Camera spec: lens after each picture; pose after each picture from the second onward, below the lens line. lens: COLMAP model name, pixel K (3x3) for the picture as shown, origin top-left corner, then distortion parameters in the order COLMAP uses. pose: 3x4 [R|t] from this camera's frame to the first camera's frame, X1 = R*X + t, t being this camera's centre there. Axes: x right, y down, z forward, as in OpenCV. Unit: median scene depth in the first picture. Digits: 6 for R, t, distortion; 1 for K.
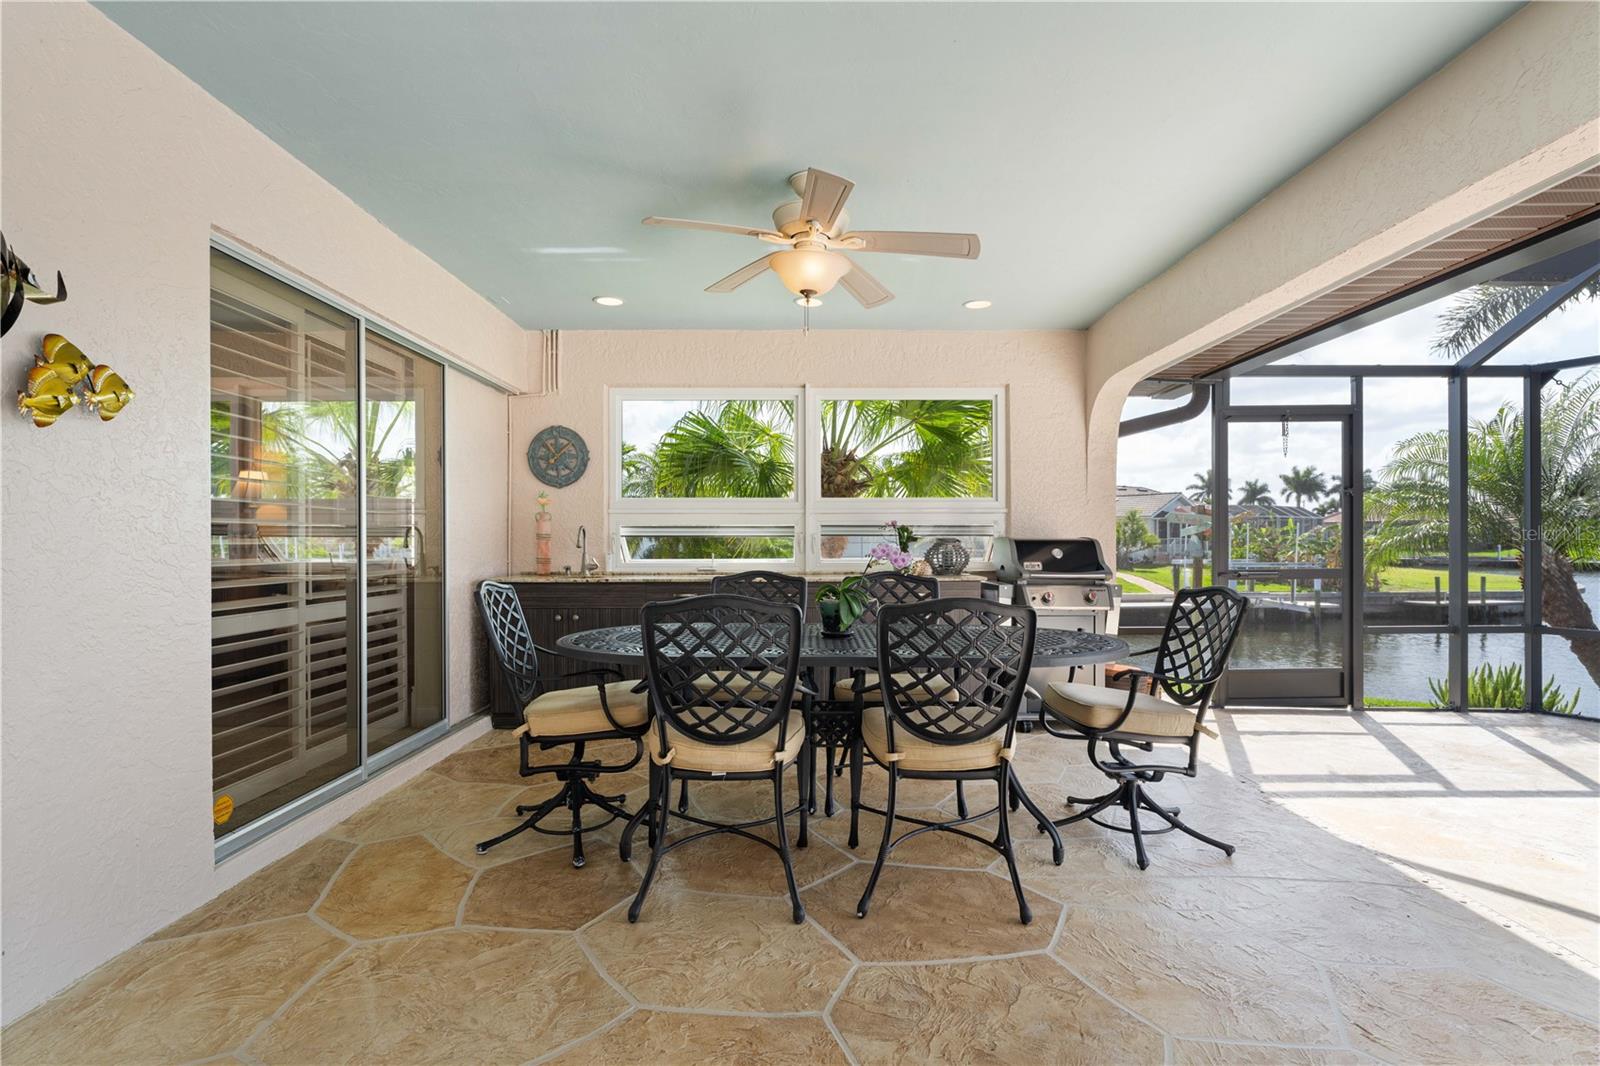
lens RADIAL K [[771.3, 0, 800.3], [0, 771.3, 538.2], [0, 0, 1]] dist [-0.002090, 0.000565]
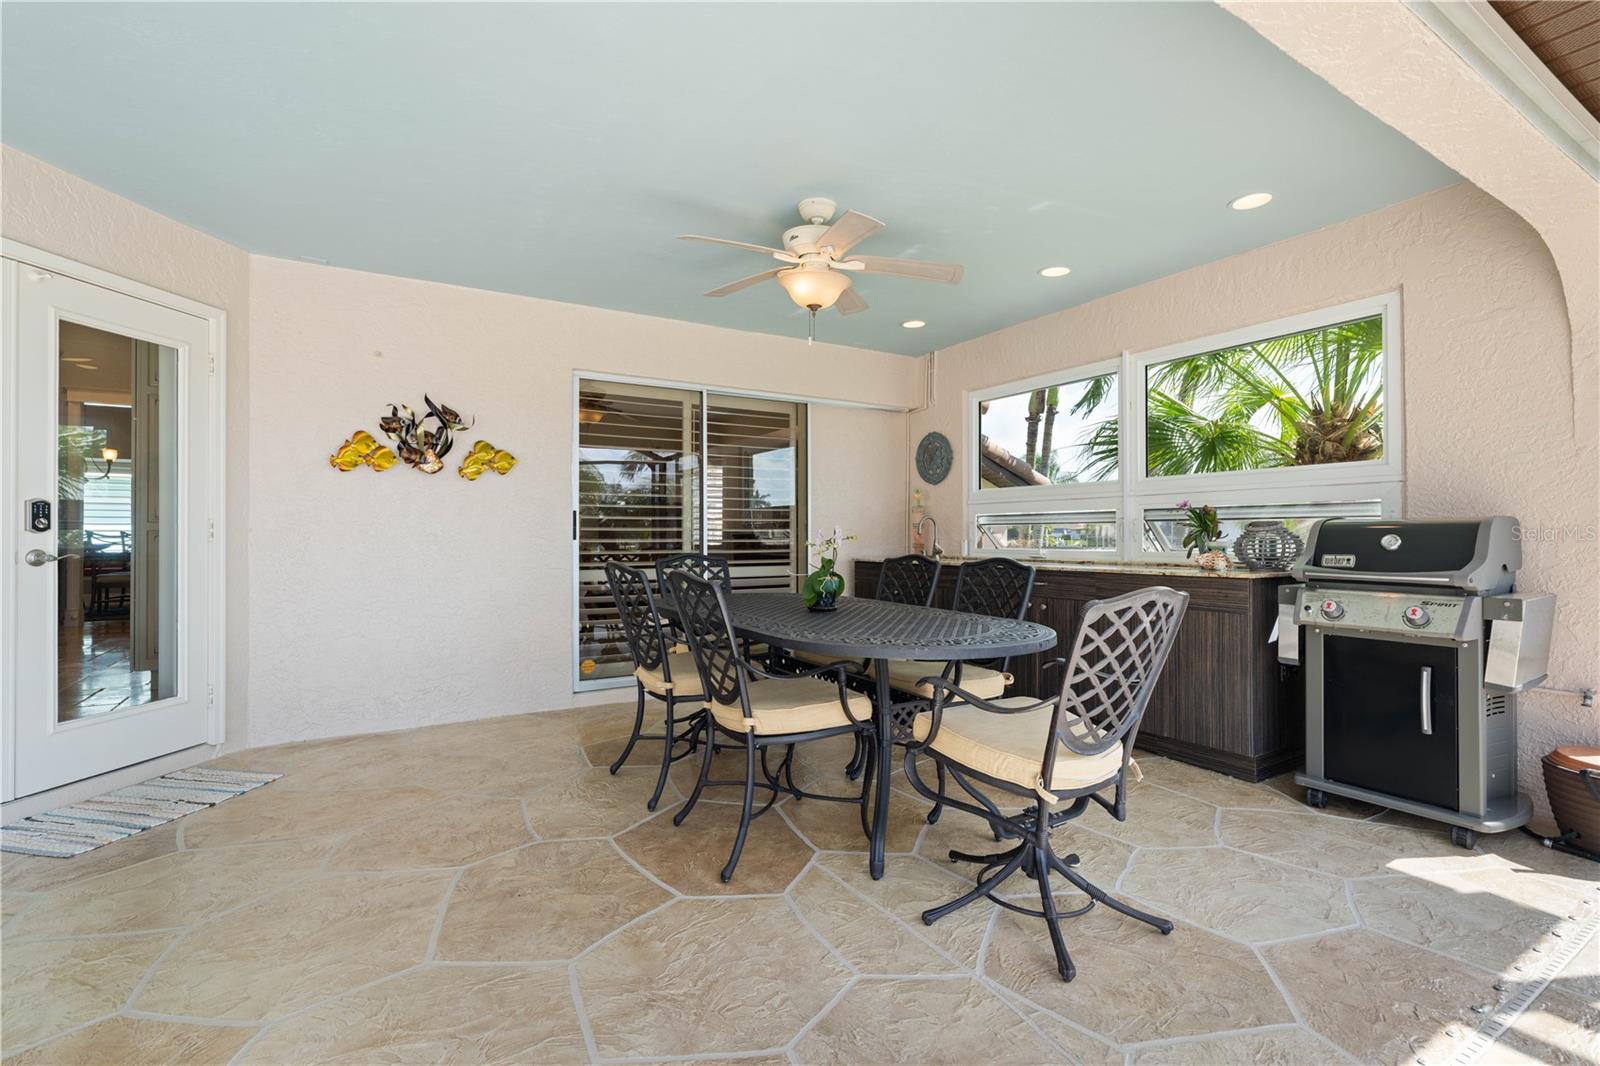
lens RADIAL K [[720.5, 0, 800.0], [0, 720.5, 533.0], [0, 0, 1]] dist [-0.002883, 0.001945]
pose [[0.512926, -0.003102, -0.858427, 0.612255], [0.003033, 0.999994, -0.001801, 0.012271], [0.858428, -0.001680, 0.512932, 0.299092]]
